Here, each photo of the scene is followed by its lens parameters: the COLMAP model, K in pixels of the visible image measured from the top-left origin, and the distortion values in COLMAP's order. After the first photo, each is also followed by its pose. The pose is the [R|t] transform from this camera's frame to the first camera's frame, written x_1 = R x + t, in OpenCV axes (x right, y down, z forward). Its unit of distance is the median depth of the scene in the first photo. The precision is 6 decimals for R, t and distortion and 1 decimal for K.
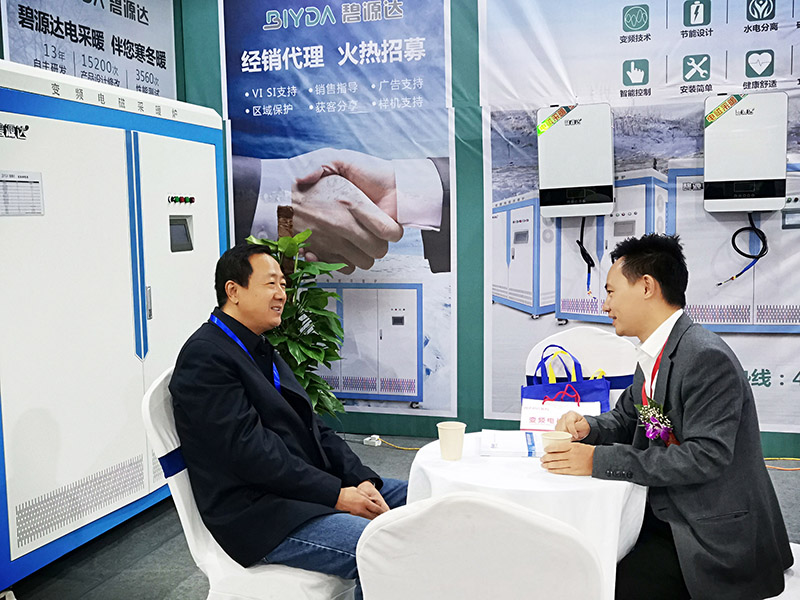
lens RADIAL K [[888.7, 0, 399.1], [0, 888.7, 316.8], [0, 0, 1]] dist [0.023144, -0.013934]
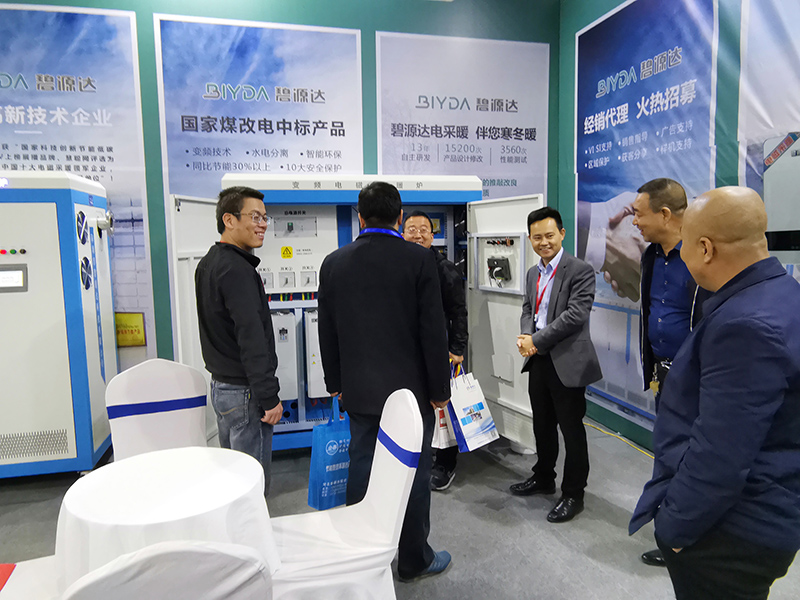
lens RADIAL K [[593.0, 0, 400.0], [0, 593.0, 300.0], [0, 0, 1]] dist [0.010982, 0.008310]
pose [[0.514039, 0.102901, -0.851572, 0.451126], [-0.086071, 0.993955, 0.068150, -0.079941], [0.853437, 0.038264, 0.519789, 0.364446]]
